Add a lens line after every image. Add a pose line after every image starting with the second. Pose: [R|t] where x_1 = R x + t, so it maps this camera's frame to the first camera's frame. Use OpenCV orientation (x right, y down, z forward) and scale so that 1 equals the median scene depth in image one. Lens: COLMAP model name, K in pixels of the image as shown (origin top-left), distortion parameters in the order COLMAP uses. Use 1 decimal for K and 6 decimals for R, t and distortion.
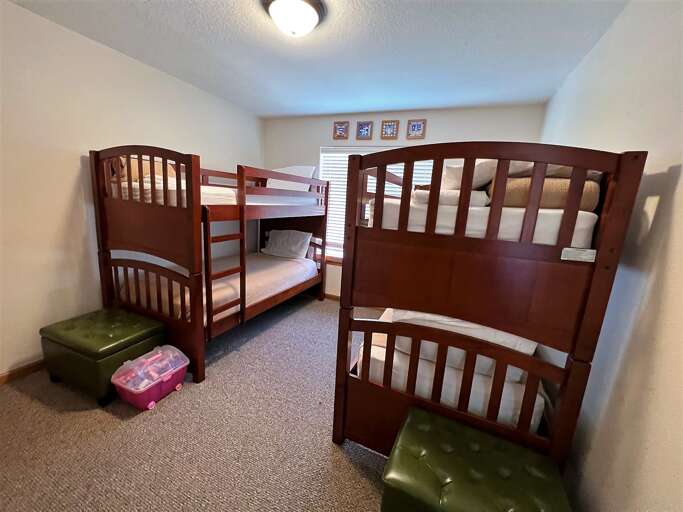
lens RADIAL K [[273.9, 0, 342.7], [0, 273.9, 256.4], [0, 0, 1]] dist [-0.001433, -0.000163]
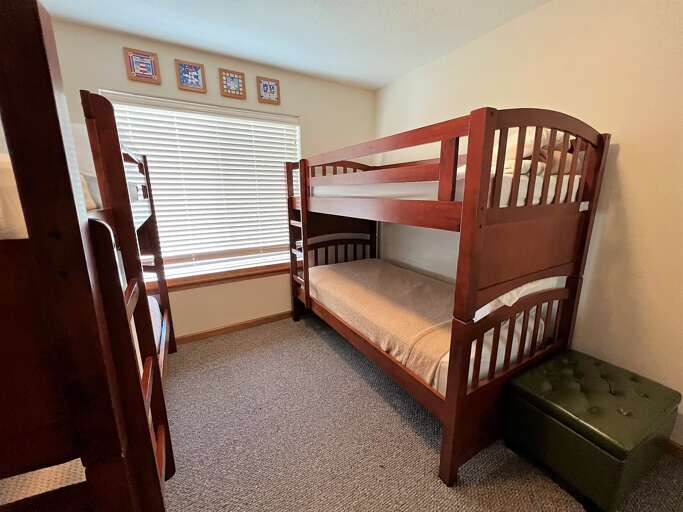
lens RADIAL K [[273.9, 0, 342.7], [0, 273.9, 256.4], [0, 0, 1]] dist [-0.001433, -0.000163]
pose [[0.591651, -0.257921, 0.763823, -0.327015], [0.210792, 0.963975, 0.162229, -0.080349], [-0.778149, 0.065025, 0.624705, 0.353835]]
